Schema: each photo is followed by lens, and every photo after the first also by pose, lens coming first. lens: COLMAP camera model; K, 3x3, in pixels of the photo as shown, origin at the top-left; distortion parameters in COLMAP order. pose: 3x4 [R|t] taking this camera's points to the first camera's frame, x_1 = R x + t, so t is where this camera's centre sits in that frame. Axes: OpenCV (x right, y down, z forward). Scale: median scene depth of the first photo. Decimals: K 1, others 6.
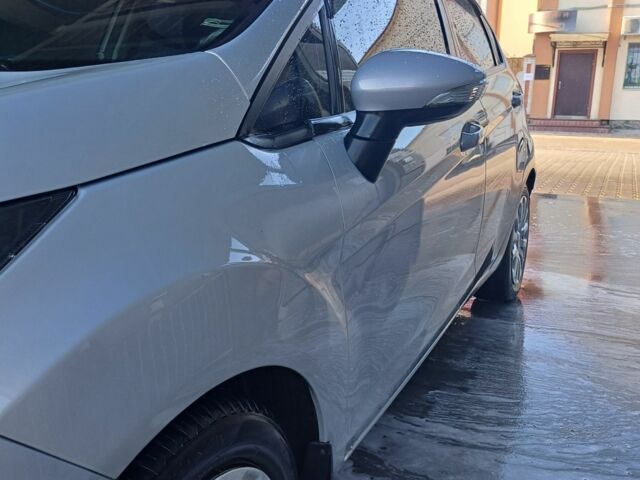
lens RADIAL K [[675.8, 0, 320.0], [0, 675.8, 240.0], [0, 0, 1]] dist [0.074981, -0.004738]
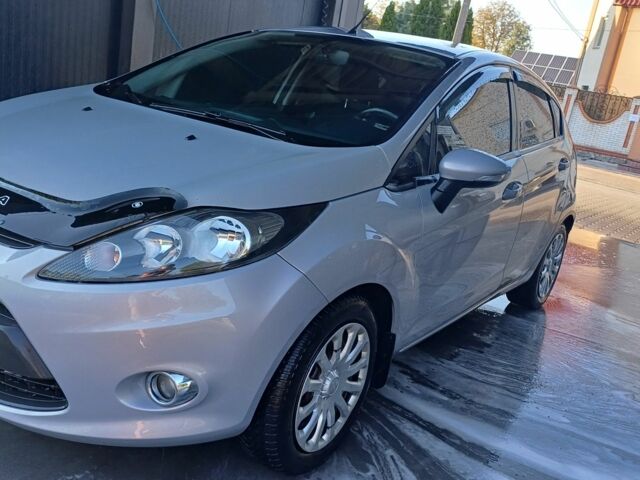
lens RADIAL K [[675.8, 0, 320.0], [0, 675.8, 240.0], [0, 0, 1]] dist [0.074981, -0.004738]
pose [[0.975504, 0.190537, -0.109945, -0.025520], [-0.188854, 0.981671, 0.025620, 0.005077], [0.112811, -0.004228, 0.993607, -0.736661]]
